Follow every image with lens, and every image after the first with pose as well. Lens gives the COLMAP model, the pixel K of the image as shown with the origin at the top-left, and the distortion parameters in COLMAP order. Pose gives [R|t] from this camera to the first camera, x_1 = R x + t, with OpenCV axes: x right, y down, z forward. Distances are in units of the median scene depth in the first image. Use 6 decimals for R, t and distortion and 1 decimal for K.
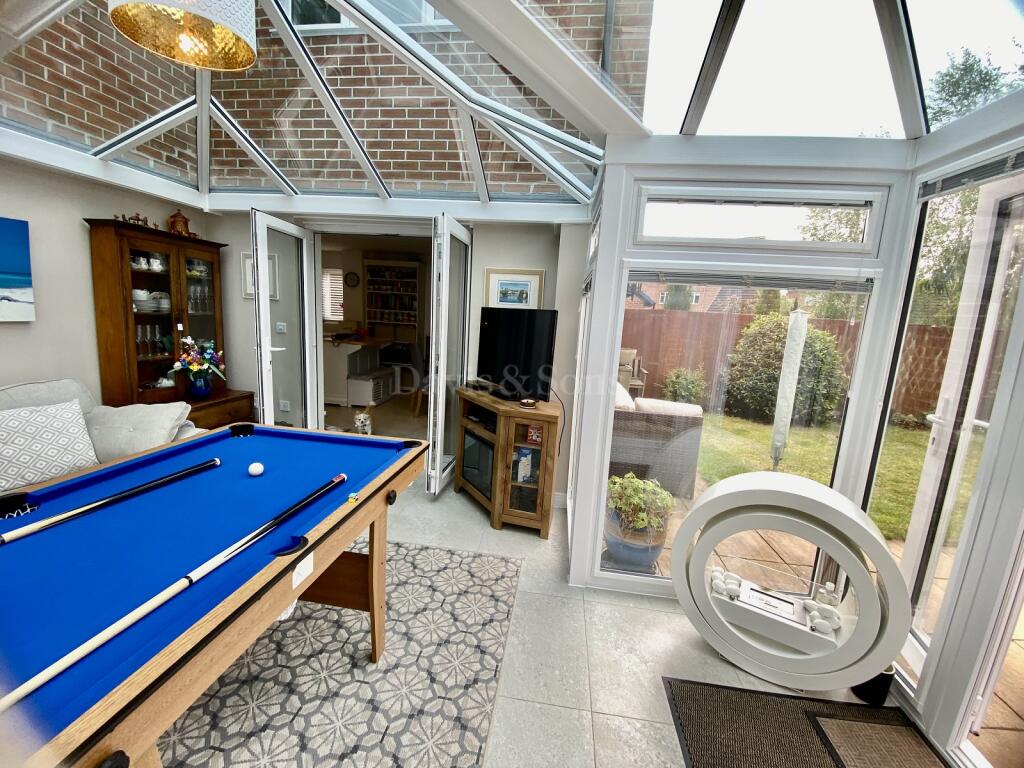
lens RADIAL K [[416.8, 0, 508.2], [0, 416.8, 380.9], [0, 0, 1]] dist [0.048010, -0.033950]
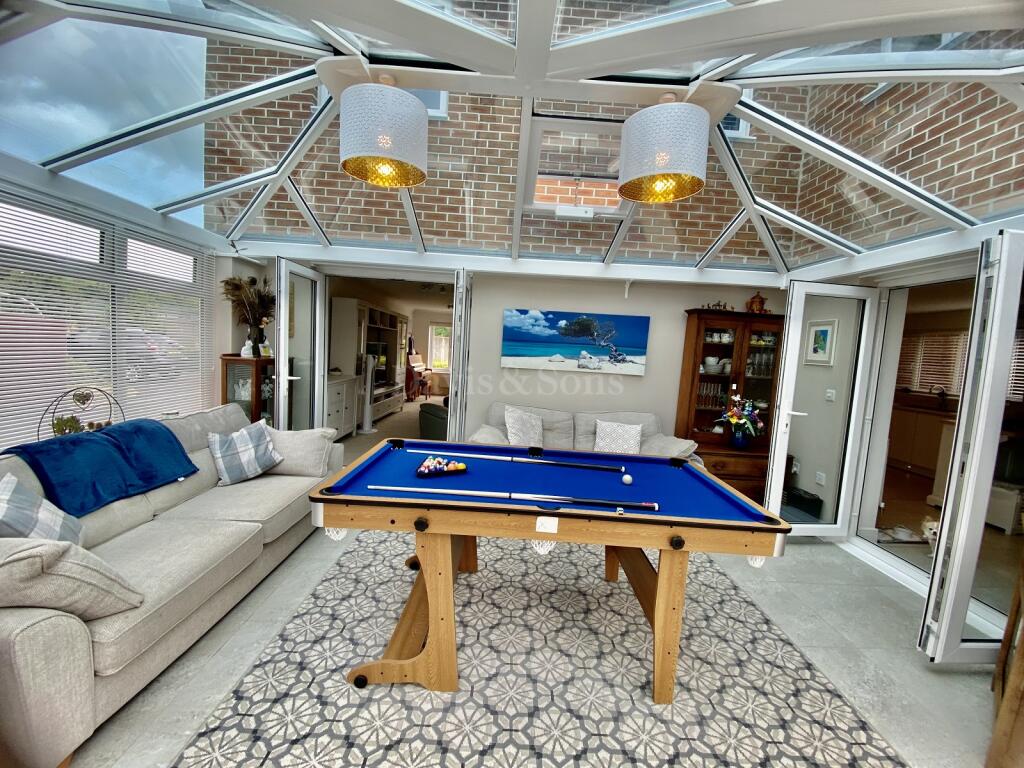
lens RADIAL K [[416.8, 0, 508.2], [0, 416.8, 380.9], [0, 0, 1]] dist [0.048010, -0.033950]
pose [[0.149027, 0.035911, -0.988181, 0.354552], [-0.208025, 0.978115, 0.004173, -0.014387], [0.966704, 0.204944, 0.153236, 0.196050]]
